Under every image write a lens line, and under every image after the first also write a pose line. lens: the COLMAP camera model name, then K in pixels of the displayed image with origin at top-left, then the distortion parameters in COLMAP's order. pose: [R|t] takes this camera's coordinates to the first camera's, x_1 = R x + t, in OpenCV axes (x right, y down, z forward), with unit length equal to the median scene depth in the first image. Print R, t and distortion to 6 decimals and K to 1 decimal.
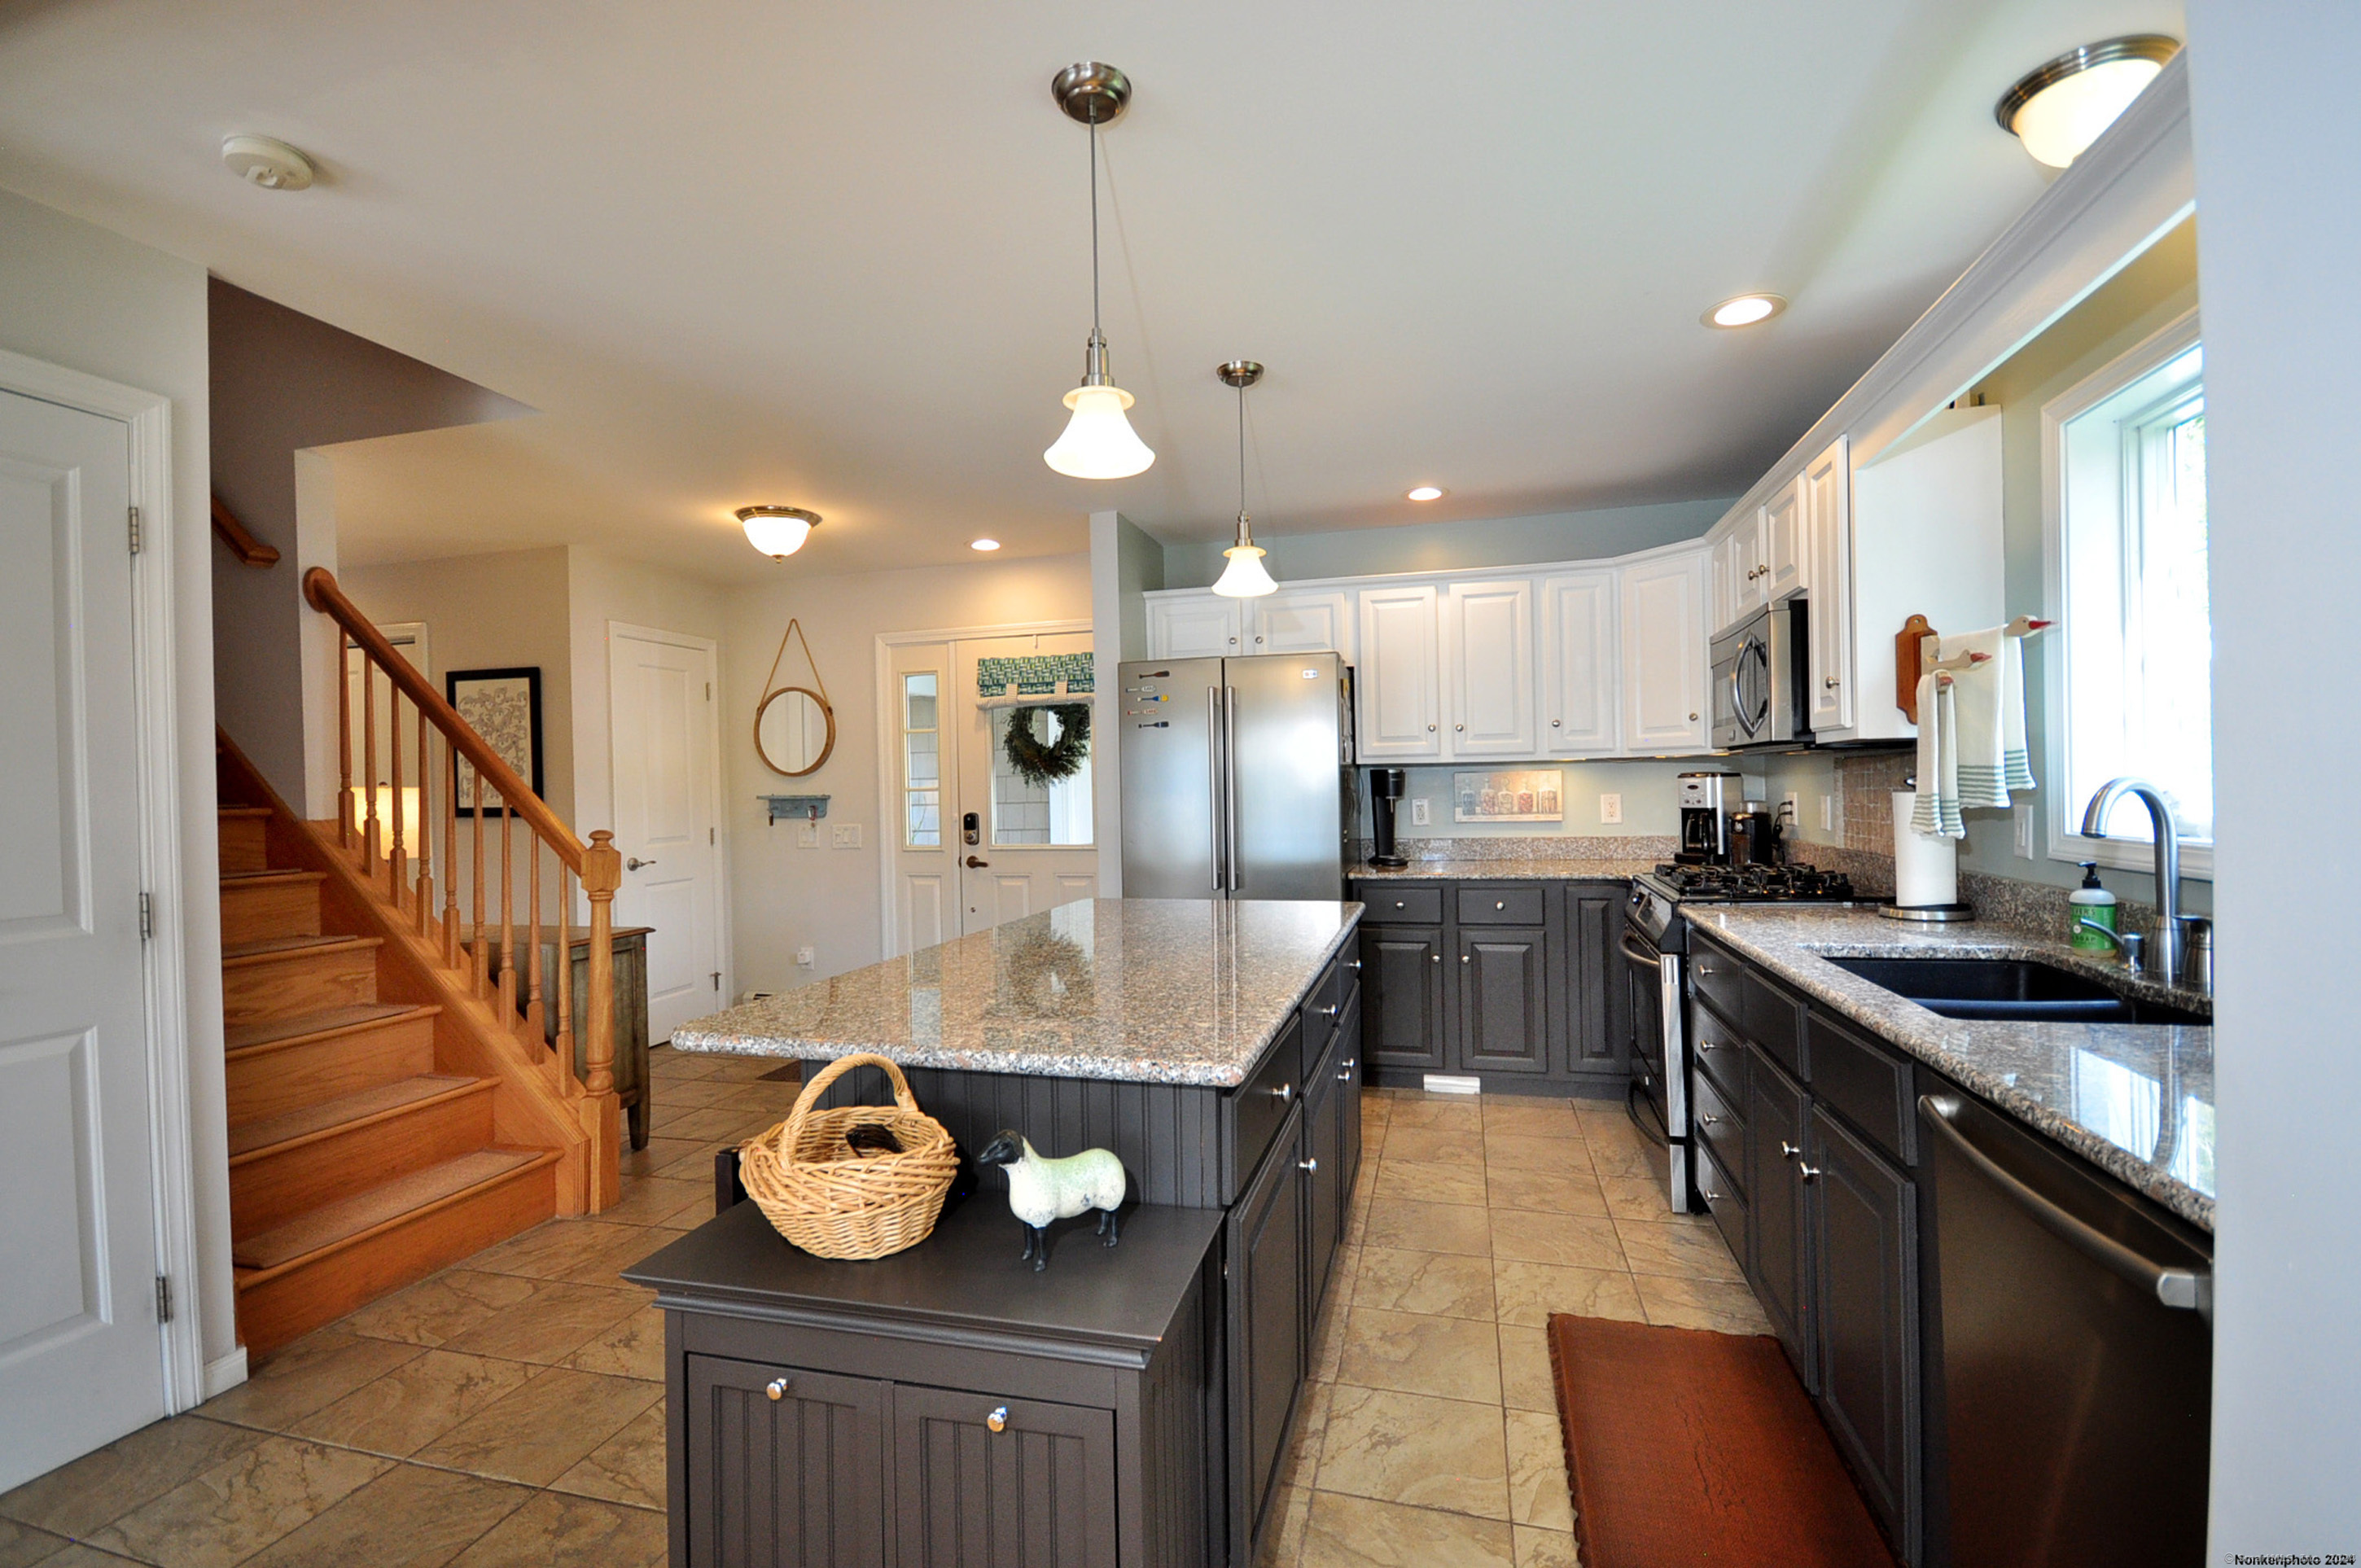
lens RADIAL K [[1037.2, 0, 1168.3], [0, 1037.2, 793.3], [0, 0, 1]] dist [0.010098, -0.008076]
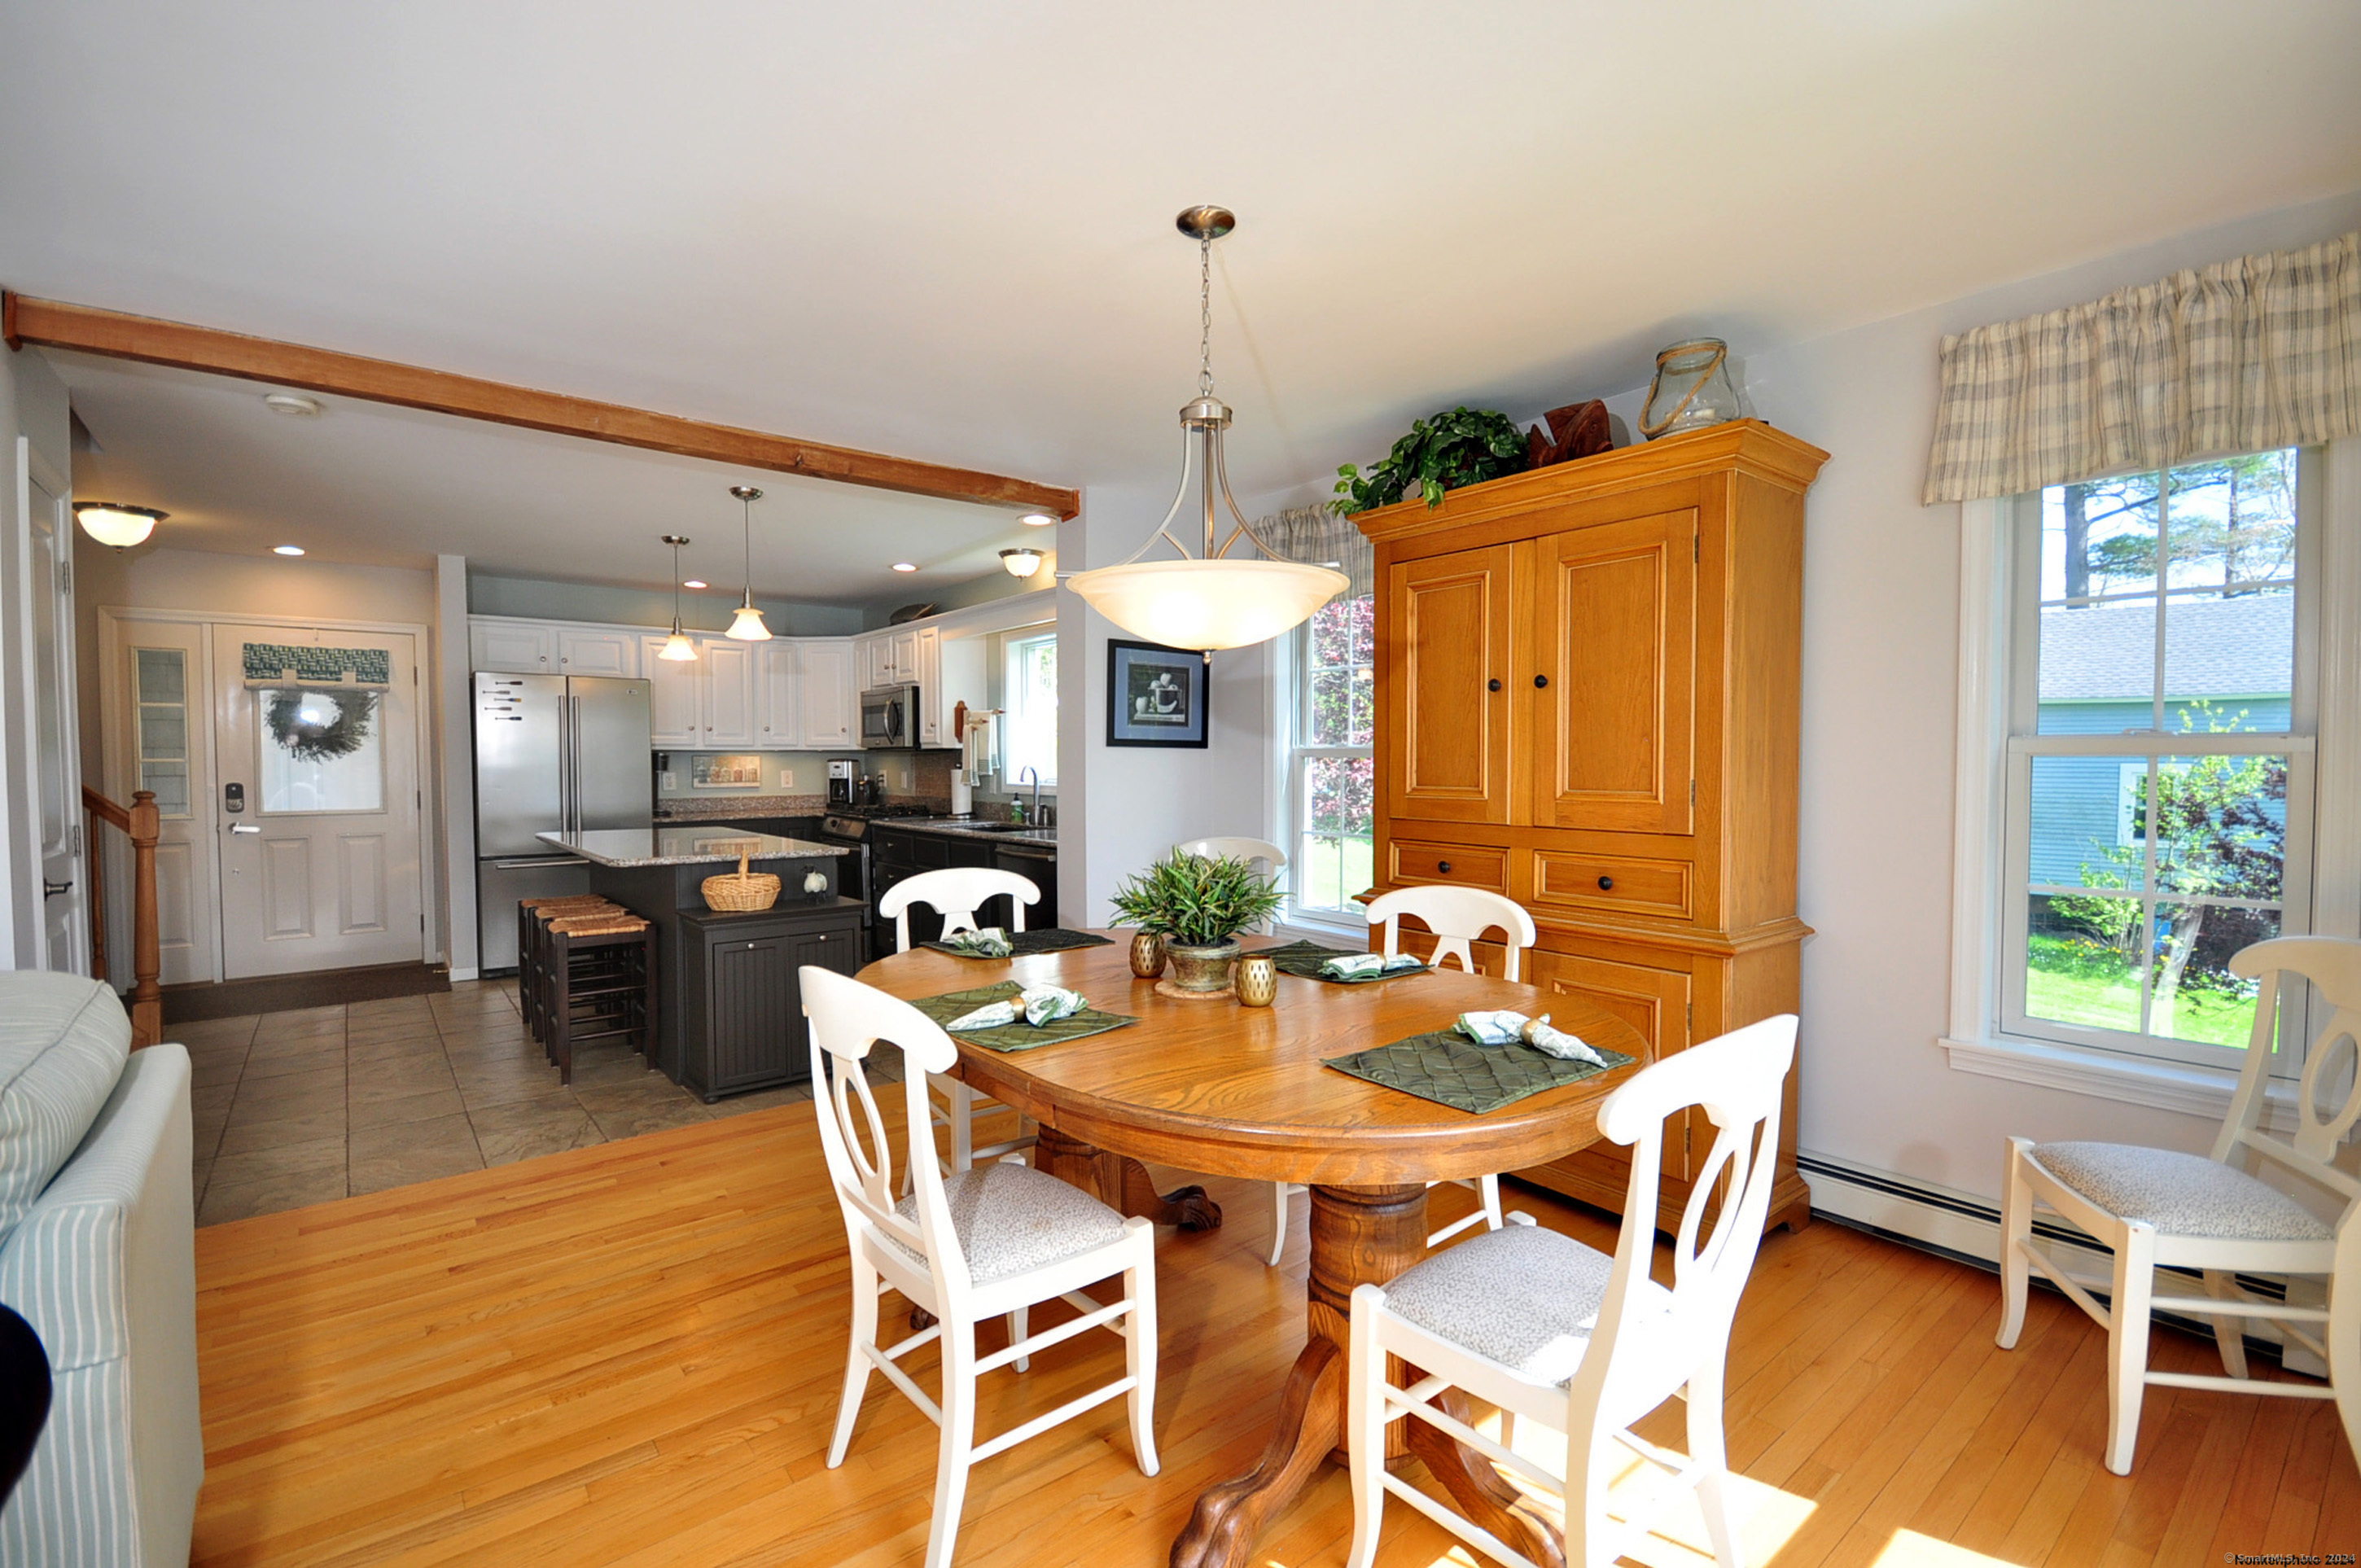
lens RADIAL K [[1037.2, 0, 1176.6], [0, 1037.2, 793.4], [0, 0, 1]] dist [0.010098, -0.008076]
pose [[0.593106, -0.008729, 0.805077, -0.700116], [-0.004732, 0.999886, 0.014328, 0.013275], [-0.805111, -0.012308, 0.592997, -0.646091]]
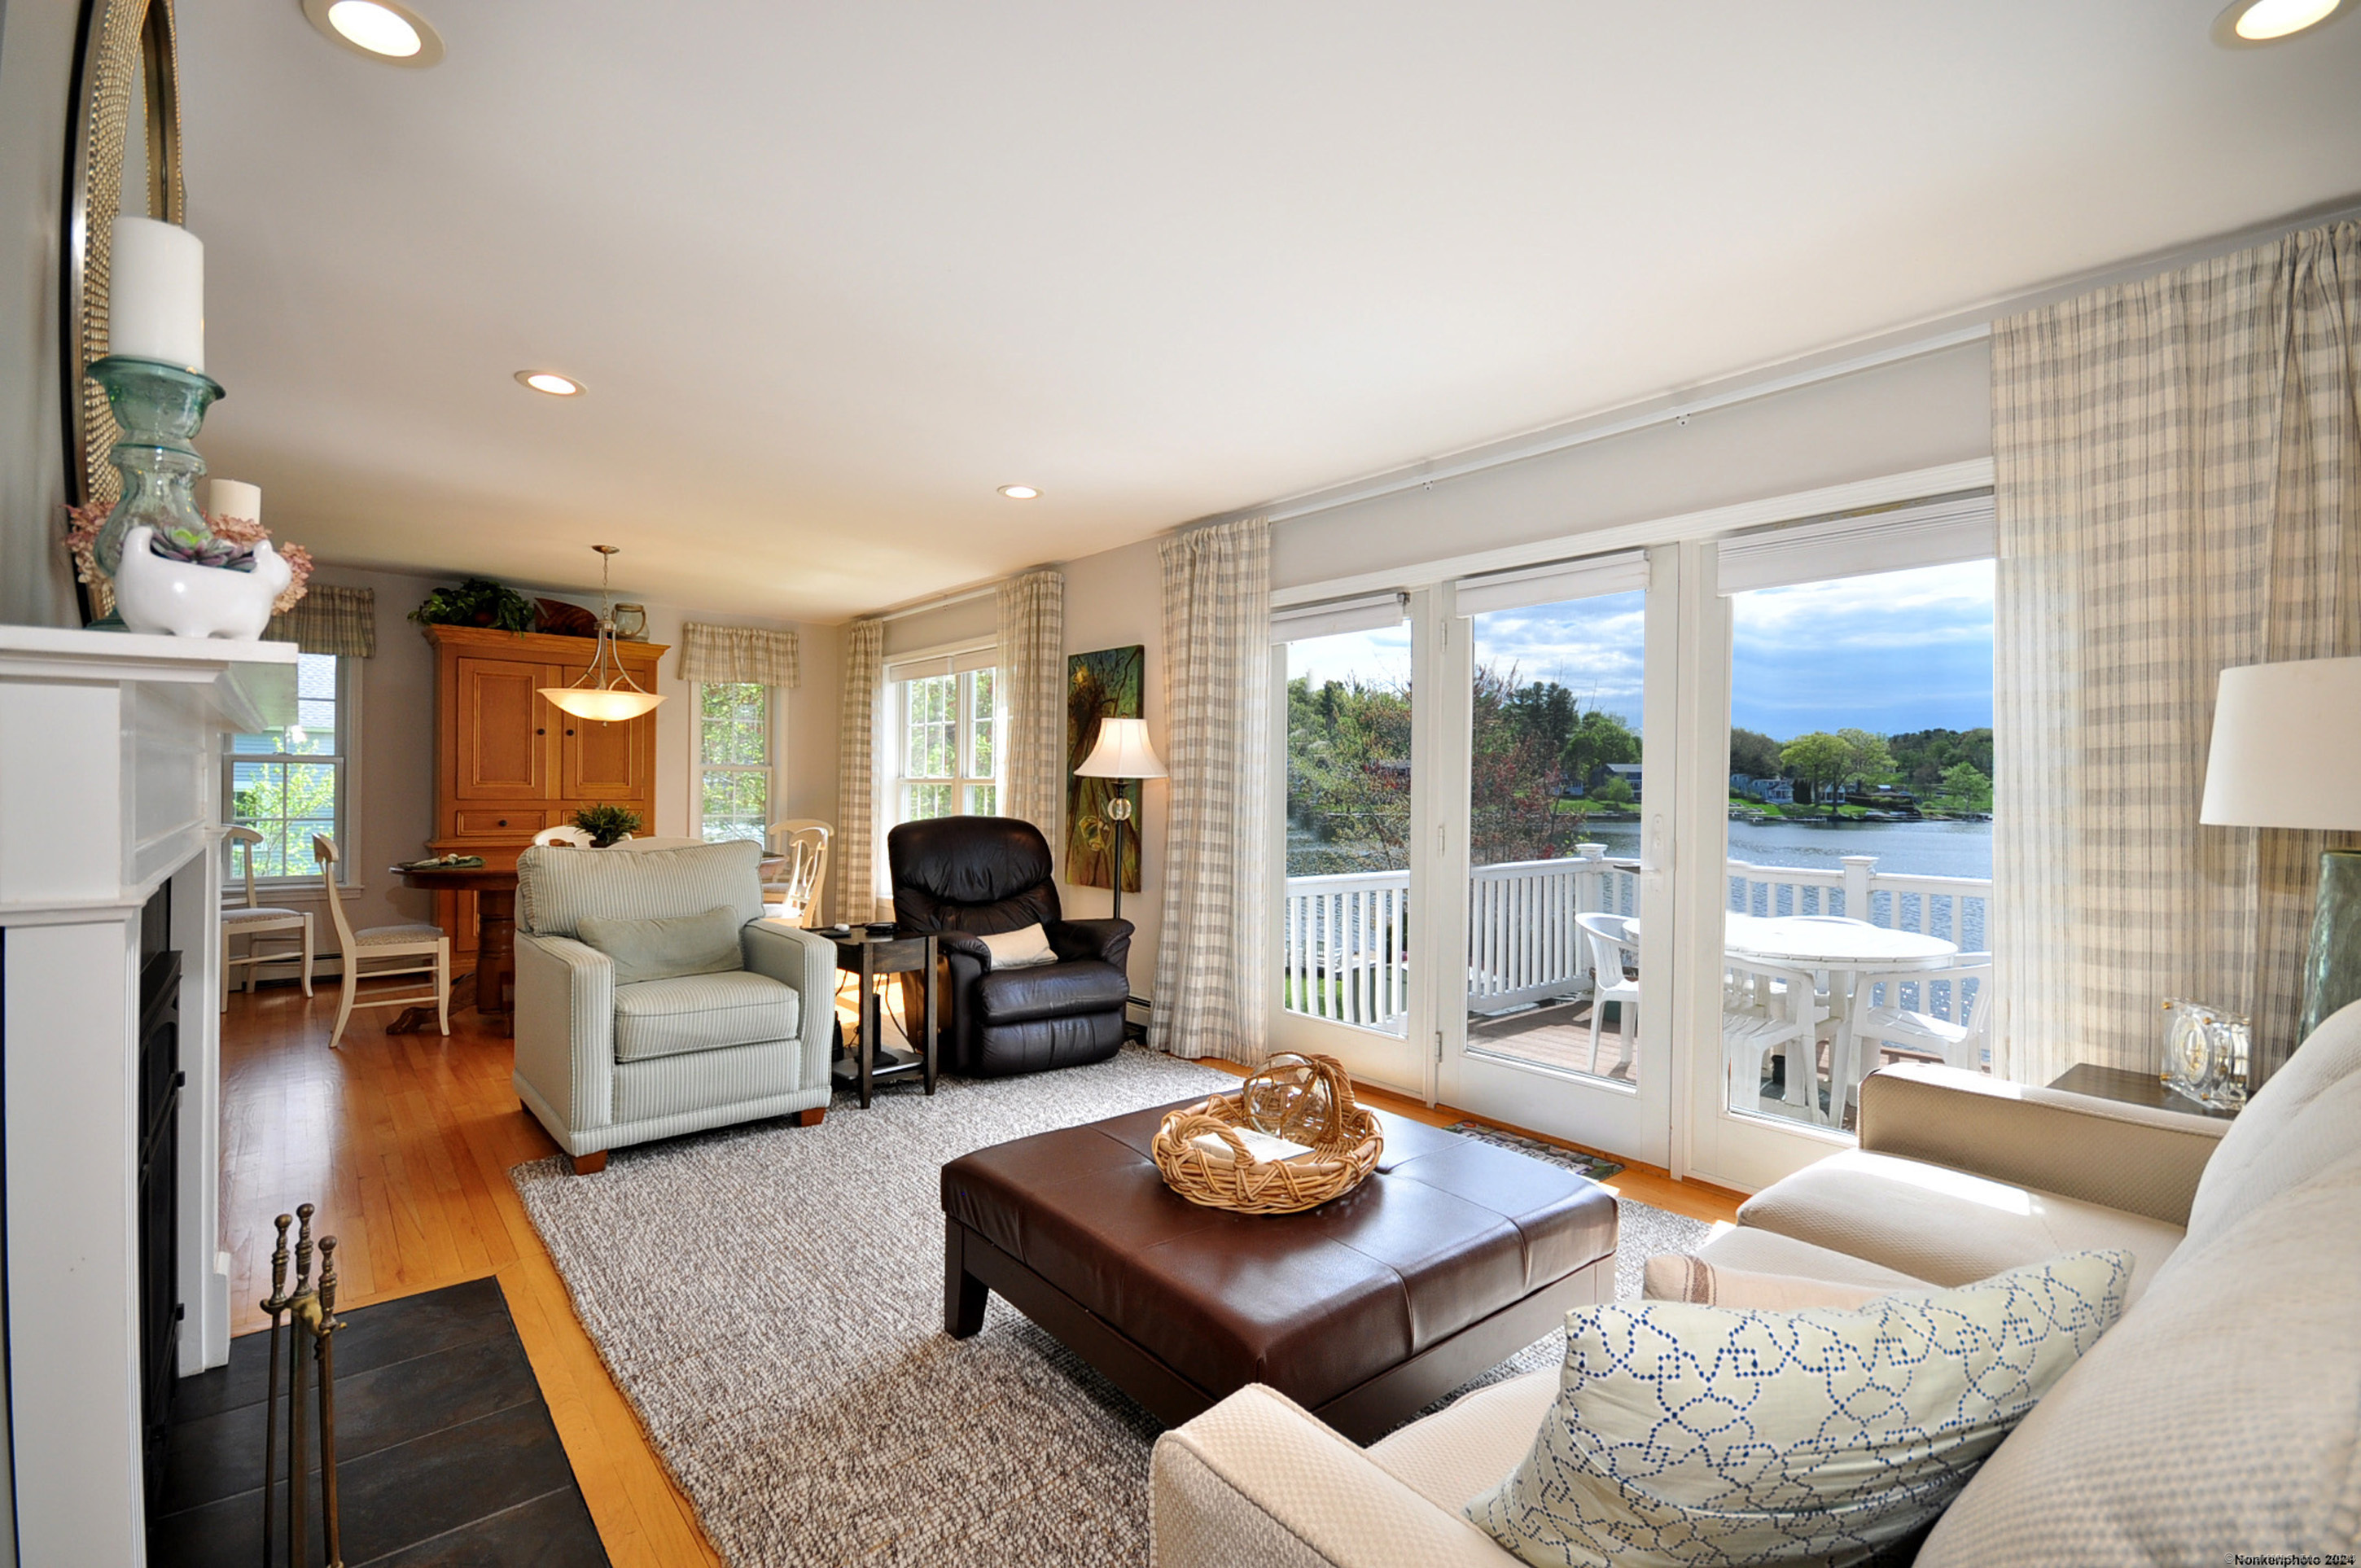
lens RADIAL K [[1037.2, 0, 1180.0], [0, 1037.2, 772.1], [0, 0, 1]] dist [0.010098, -0.008076]
pose [[-0.833598, 0.008889, 0.552300, -1.757474], [0.001841, 0.999910, -0.013315, 0.036708], [-0.552369, -0.010082, -0.833539, 0.516777]]
